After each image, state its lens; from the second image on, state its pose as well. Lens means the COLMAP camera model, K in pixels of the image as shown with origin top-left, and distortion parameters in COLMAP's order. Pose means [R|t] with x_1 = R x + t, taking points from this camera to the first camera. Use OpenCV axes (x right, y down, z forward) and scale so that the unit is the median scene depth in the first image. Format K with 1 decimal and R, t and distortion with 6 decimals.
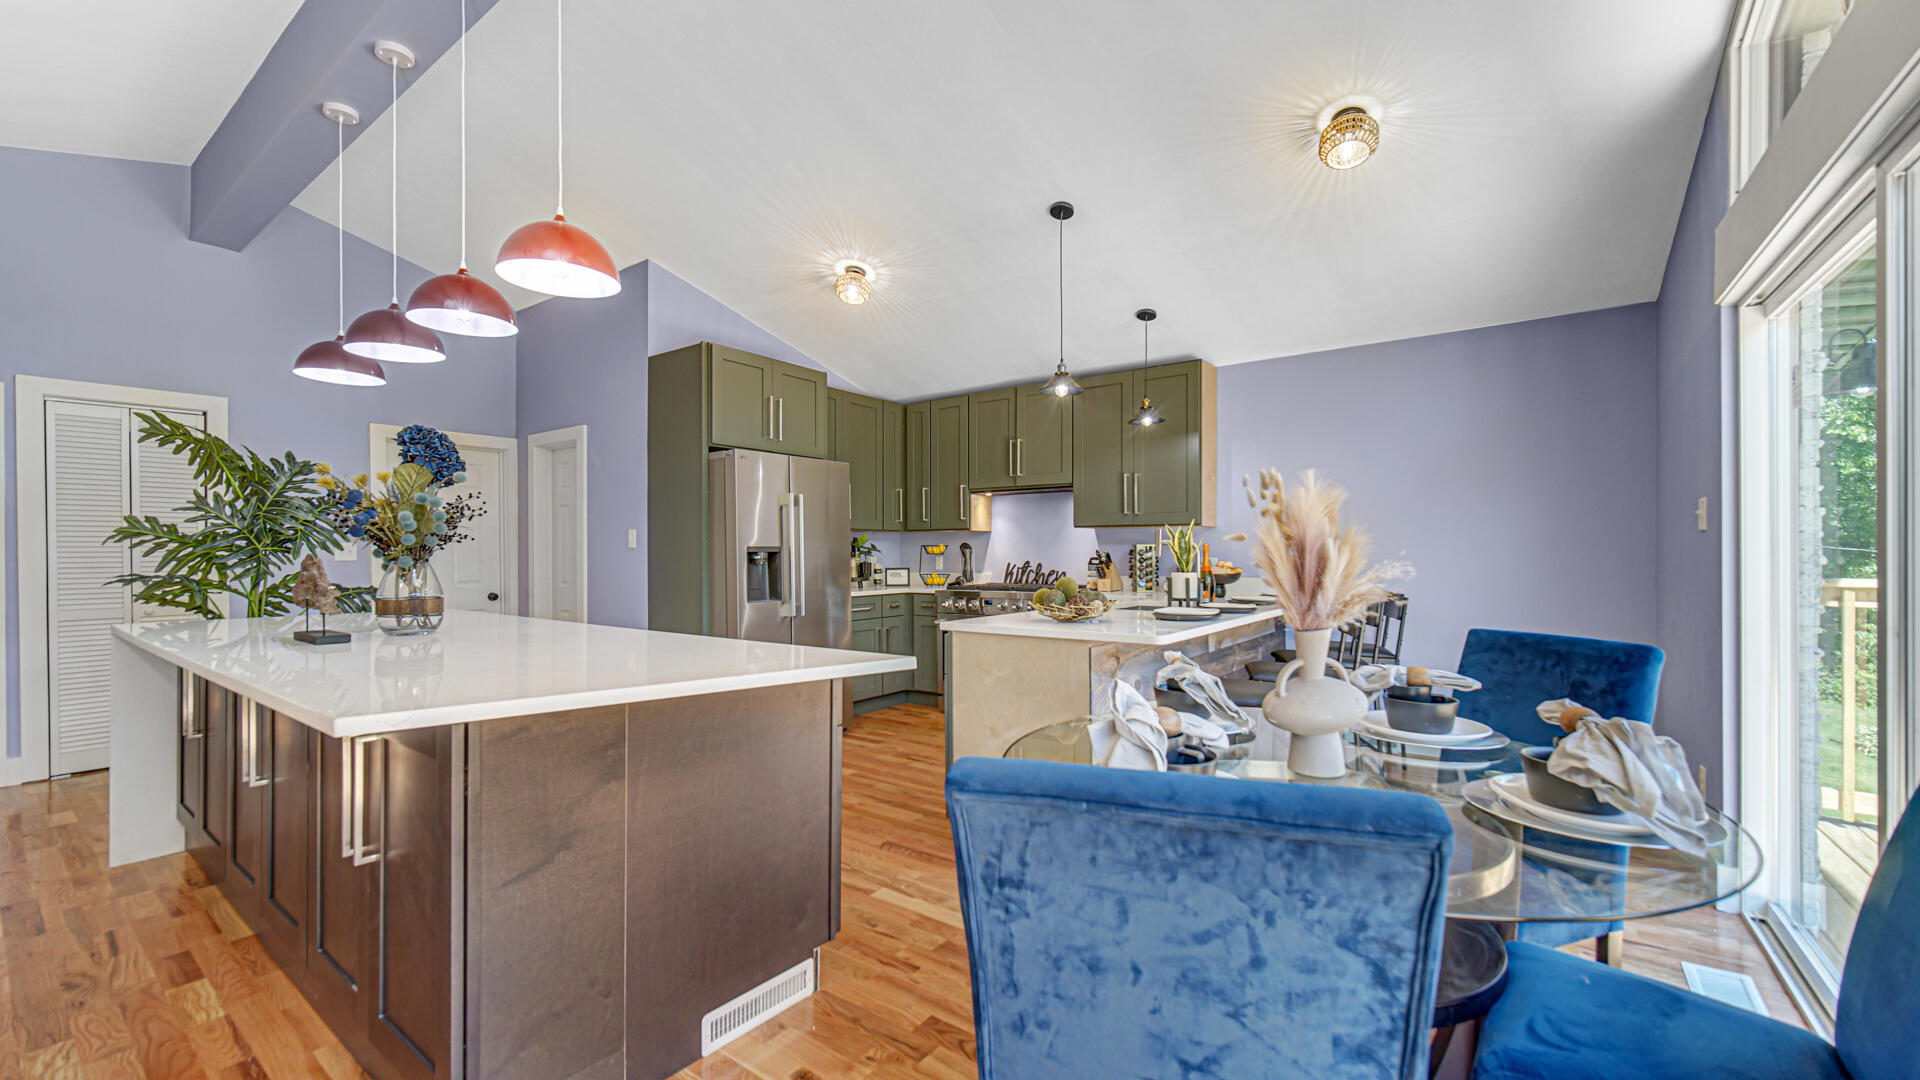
lens RADIAL K [[782.5, 0, 959.9], [0, 782.5, 548.0], [0, 0, 1]] dist [-0.000965, -0.000009]
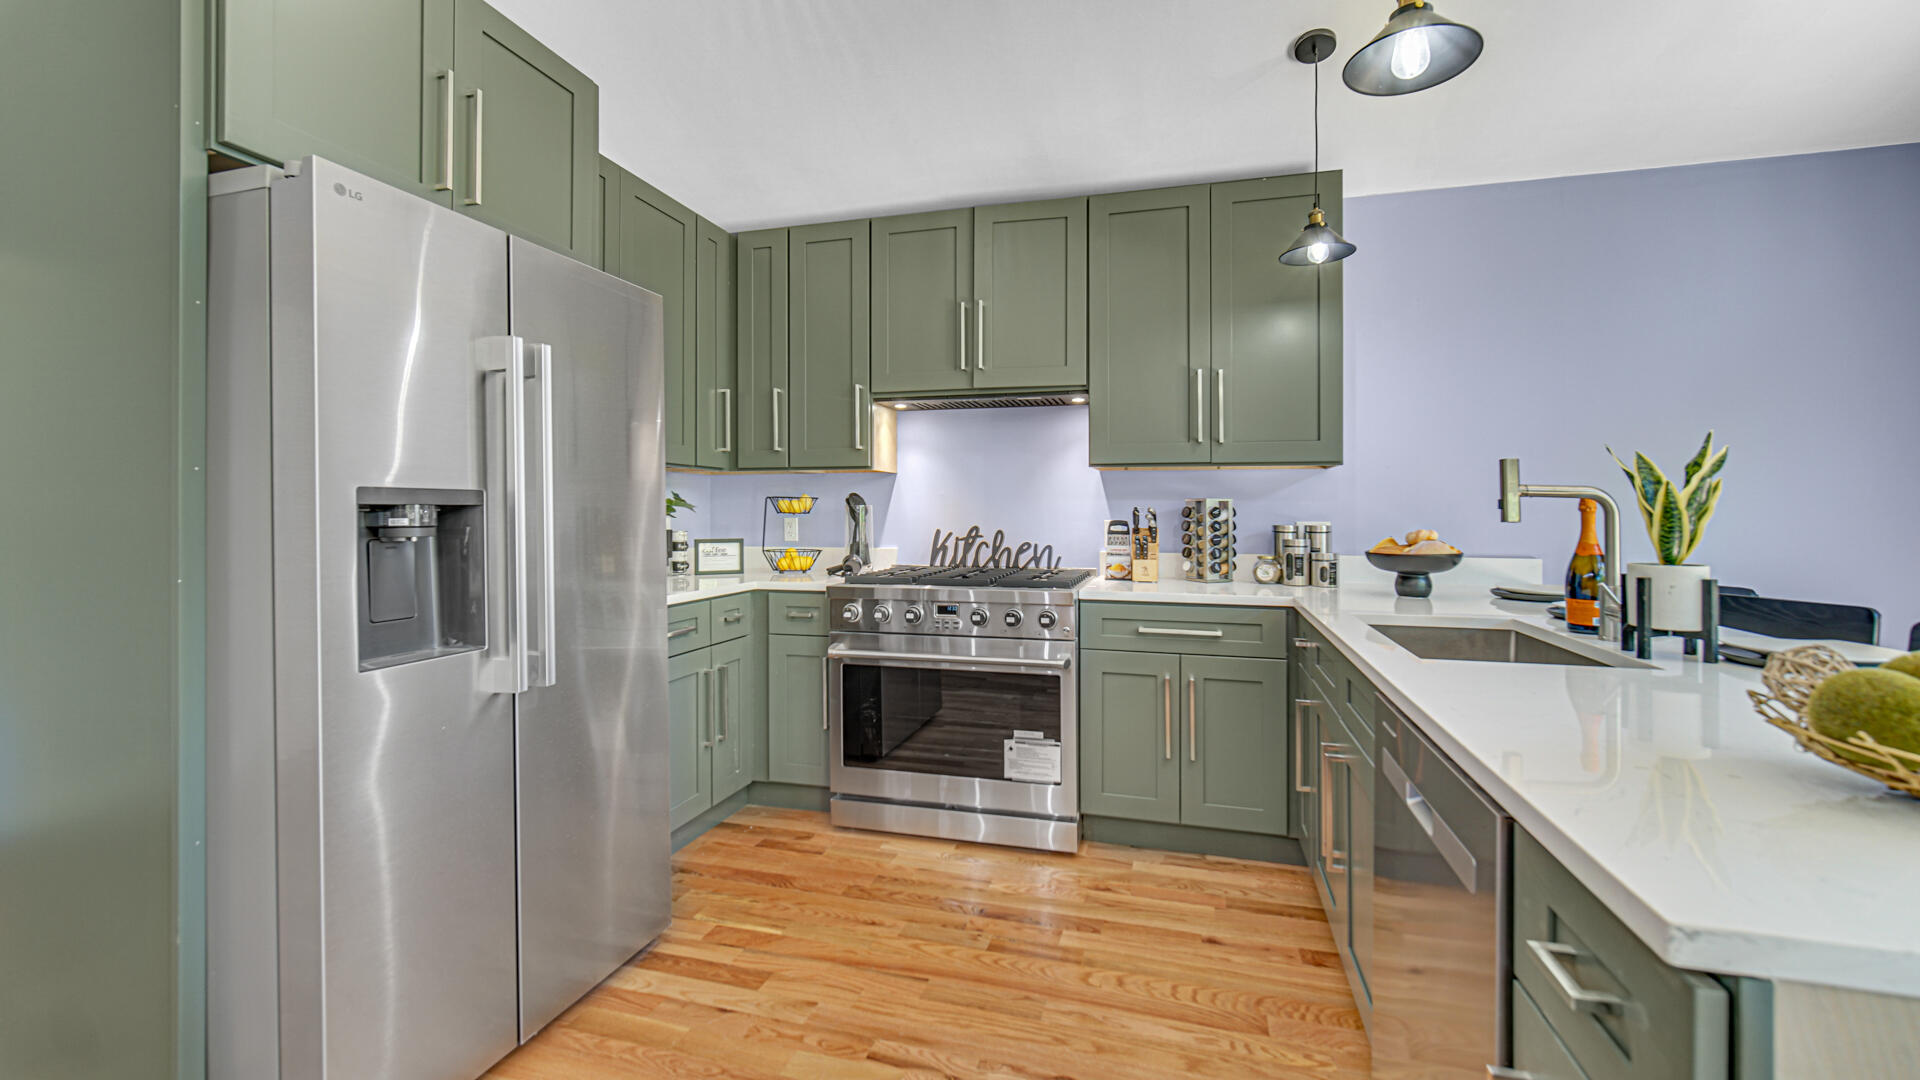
lens RADIAL K [[782.5, 0, 962.2], [0, 782.5, 508.6], [0, 0, 1]] dist [-0.000965, -0.000009]
pose [[0.933455, 0.006478, 0.358636, -0.123568], [-0.007010, 0.999975, 0.000182, 0.003934], [-0.358626, -0.002684, 0.933478, 0.481209]]
